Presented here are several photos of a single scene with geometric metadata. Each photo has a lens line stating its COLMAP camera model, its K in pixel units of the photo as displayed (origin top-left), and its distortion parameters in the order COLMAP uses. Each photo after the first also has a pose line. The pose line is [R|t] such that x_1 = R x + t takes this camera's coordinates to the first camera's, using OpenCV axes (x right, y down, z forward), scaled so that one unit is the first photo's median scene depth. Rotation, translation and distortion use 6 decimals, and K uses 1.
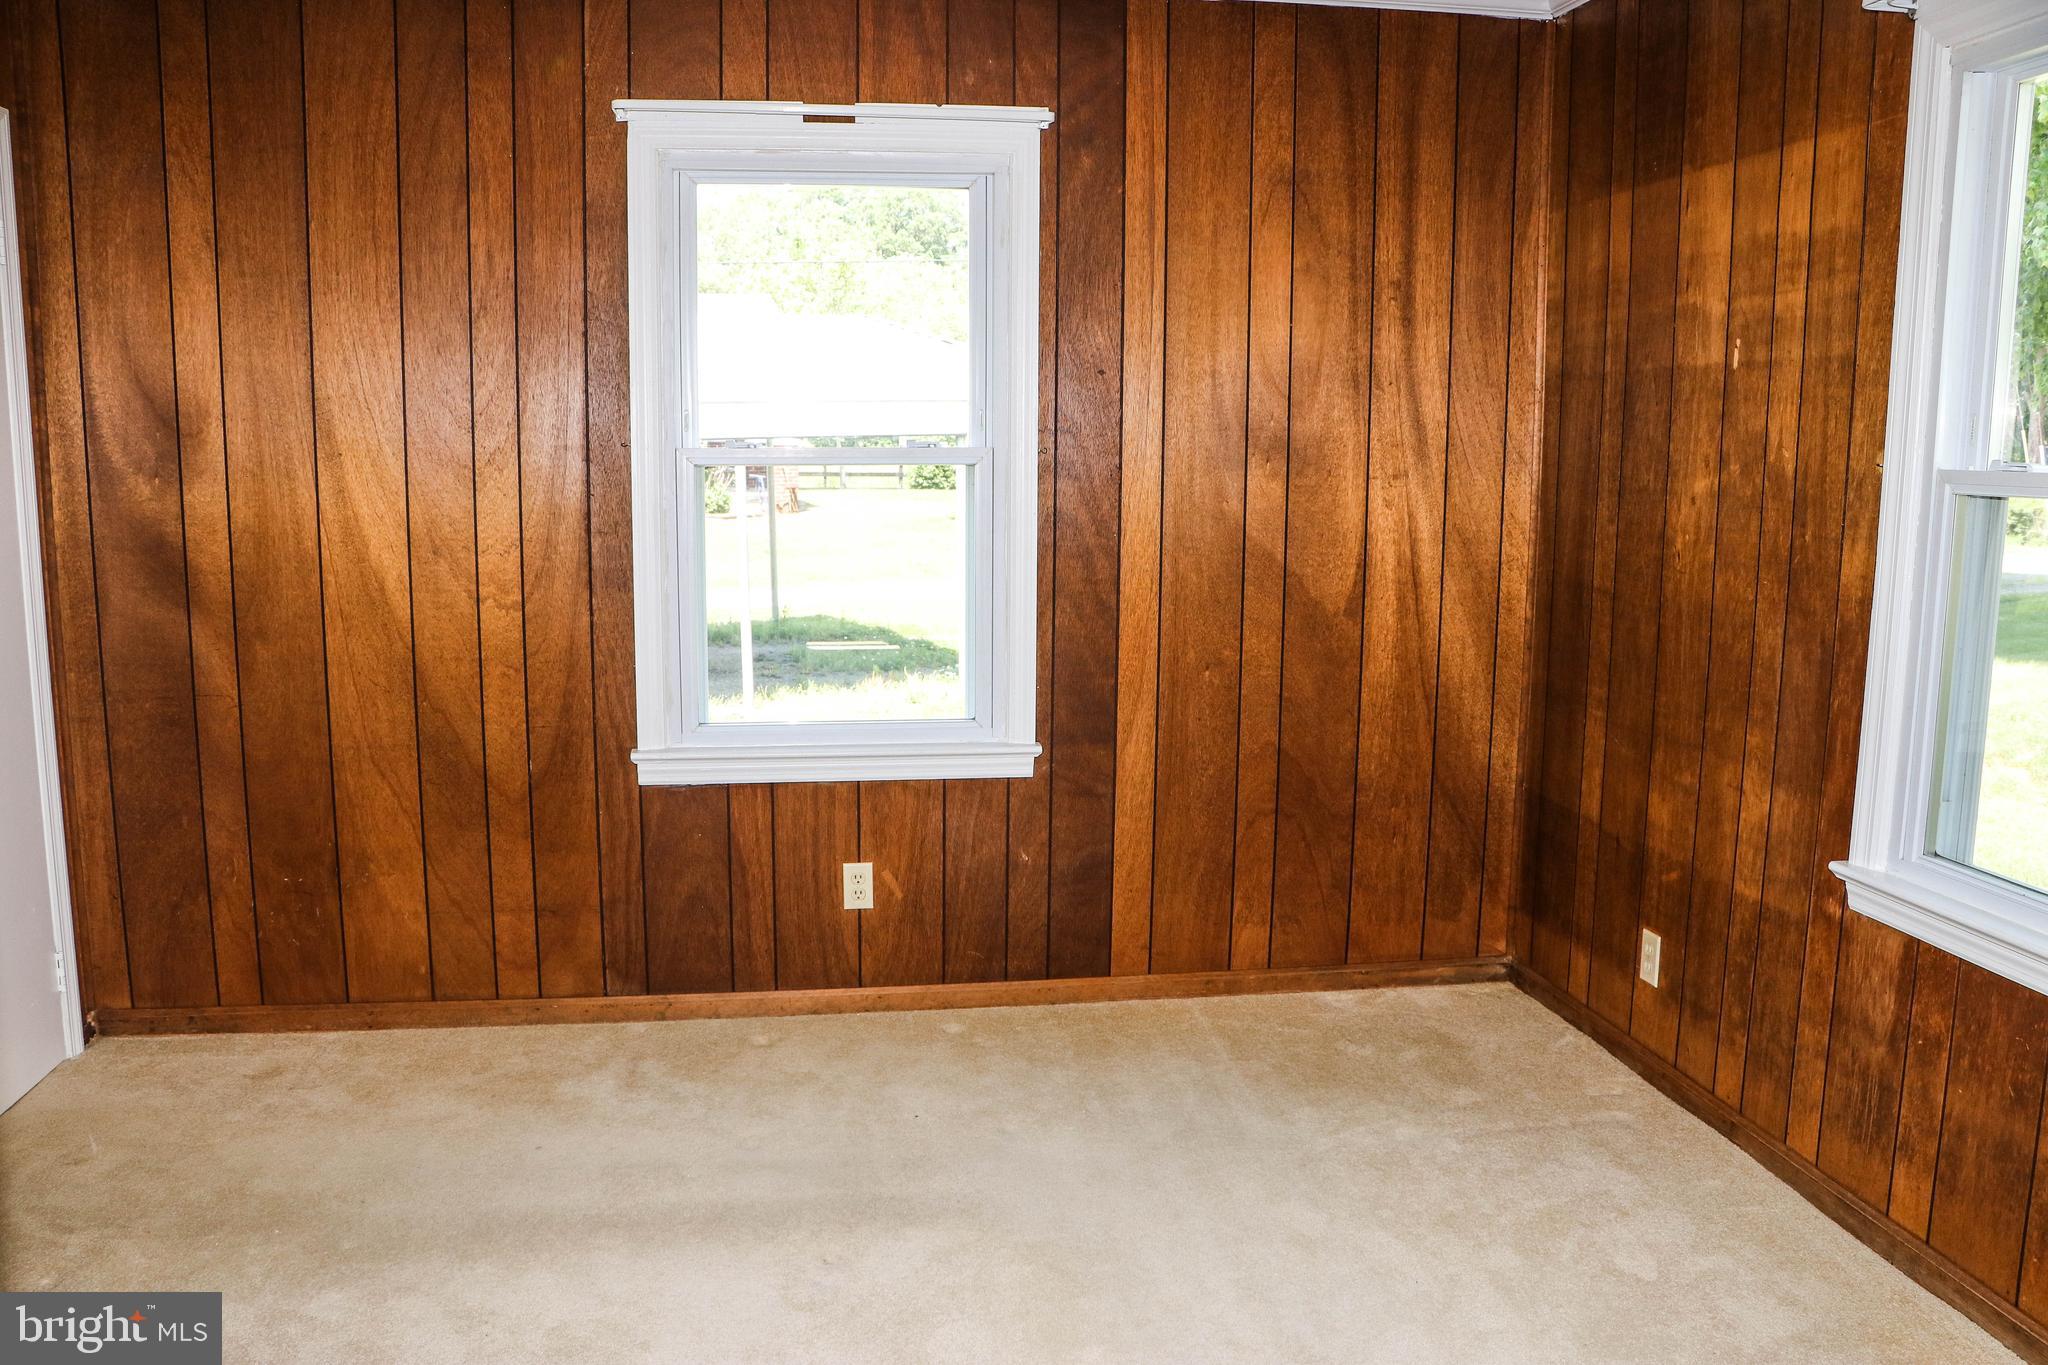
lens RADIAL K [[1680.3, 0, 1005.2], [0, 1680.3, 706.7], [0, 0, 1]] dist [-0.186372, 0.163144]
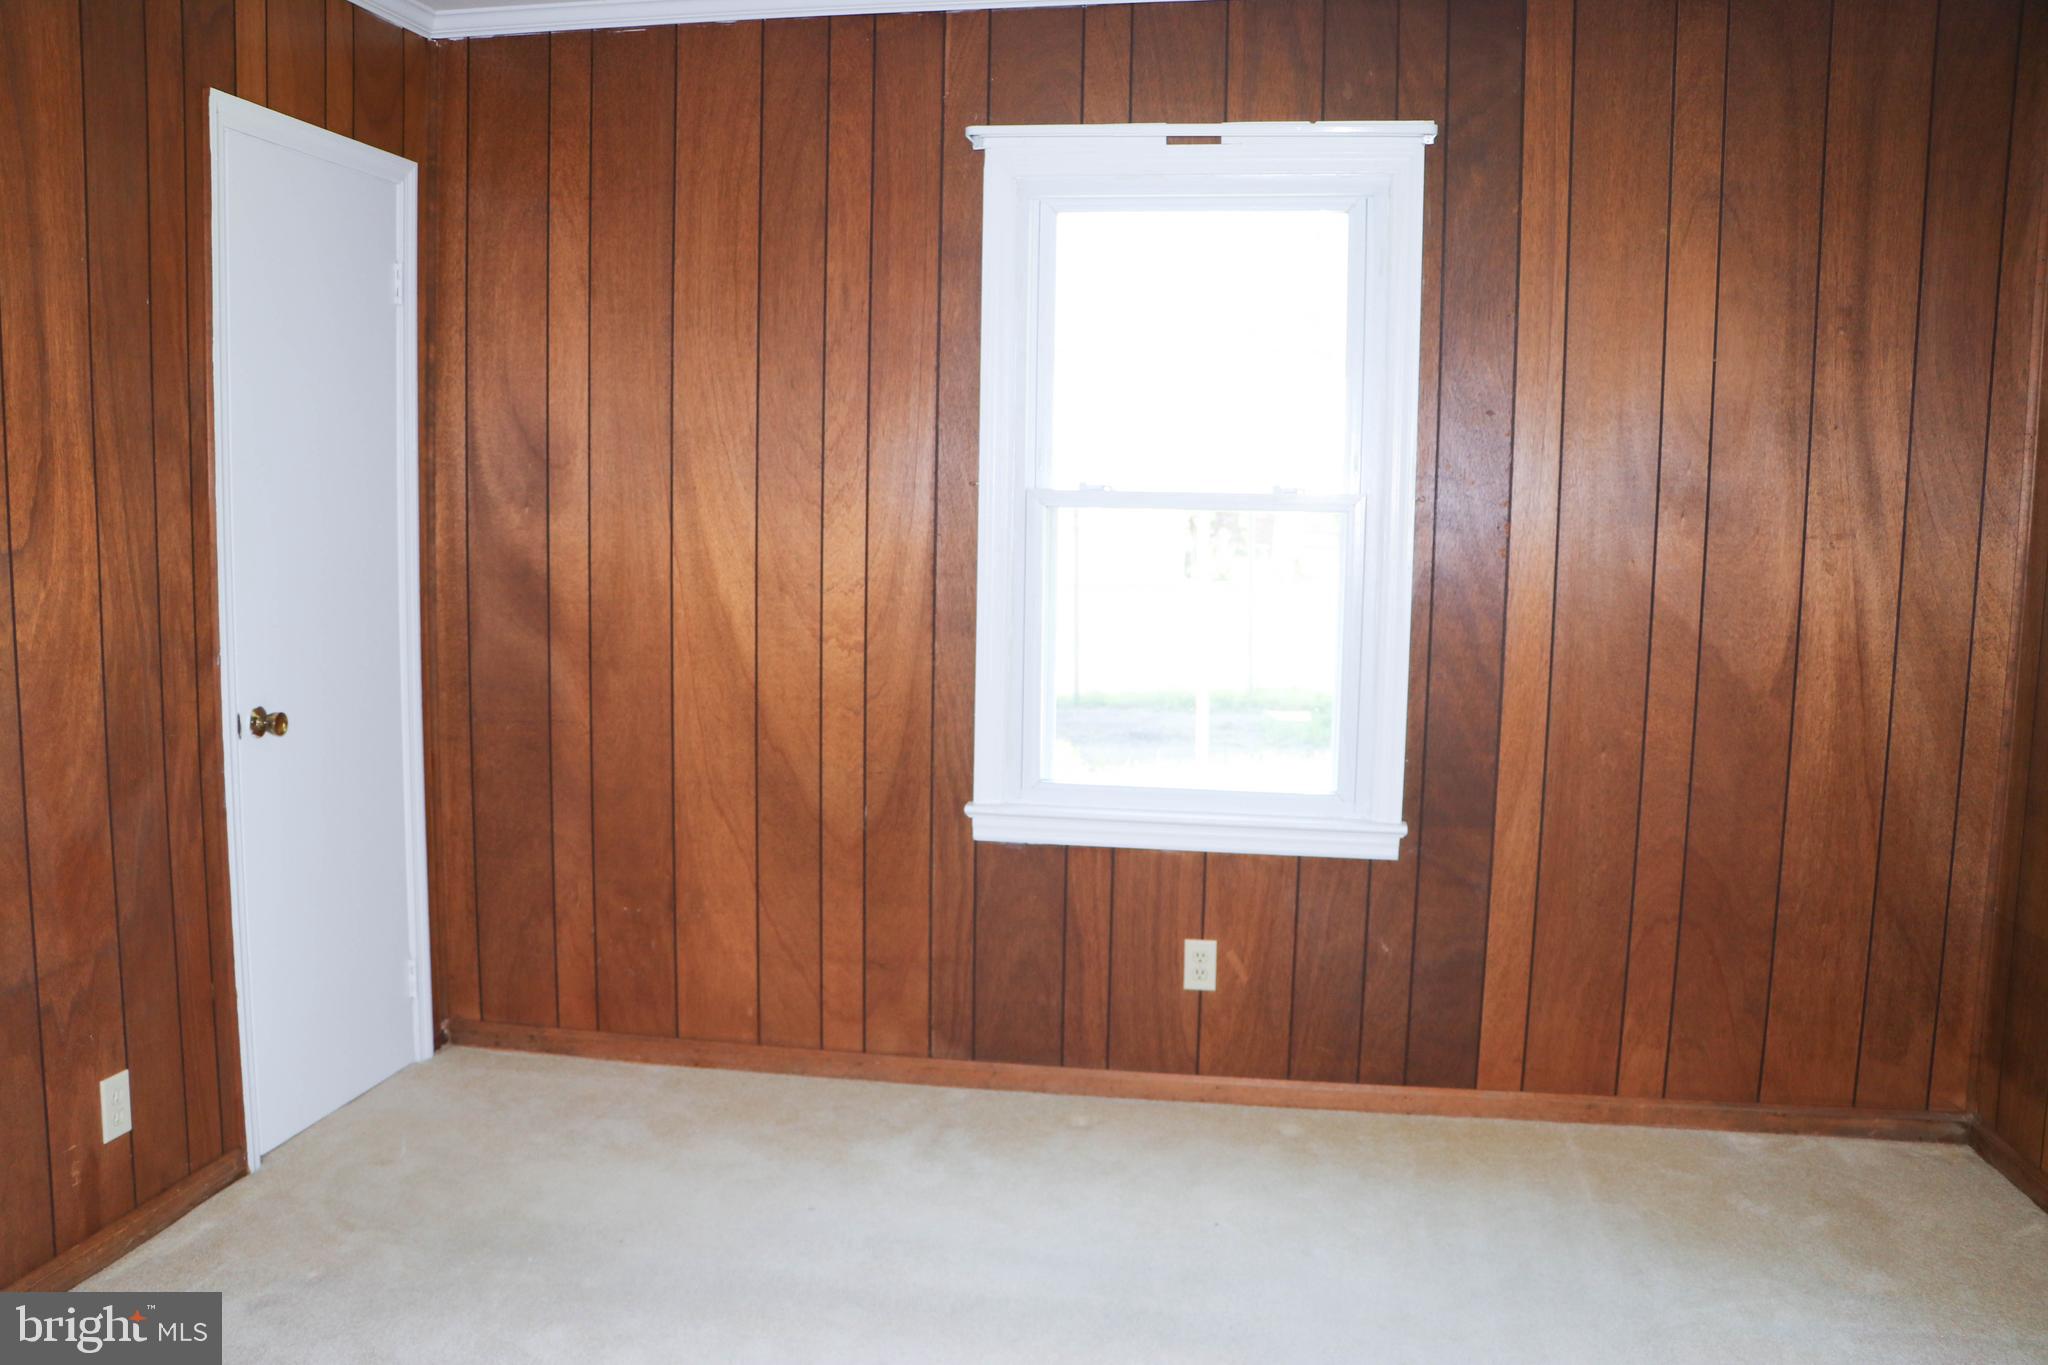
lens RADIAL K [[1680.3, 0, 1010.7], [0, 1680.3, 701.9], [0, 0, 1]] dist [-0.186372, 0.163144]
pose [[0.953155, 0.045324, -0.299069, 0.085999], [-0.059249, 0.997533, -0.037655, 0.003293], [0.296624, 0.053610, 0.953488, 0.088303]]
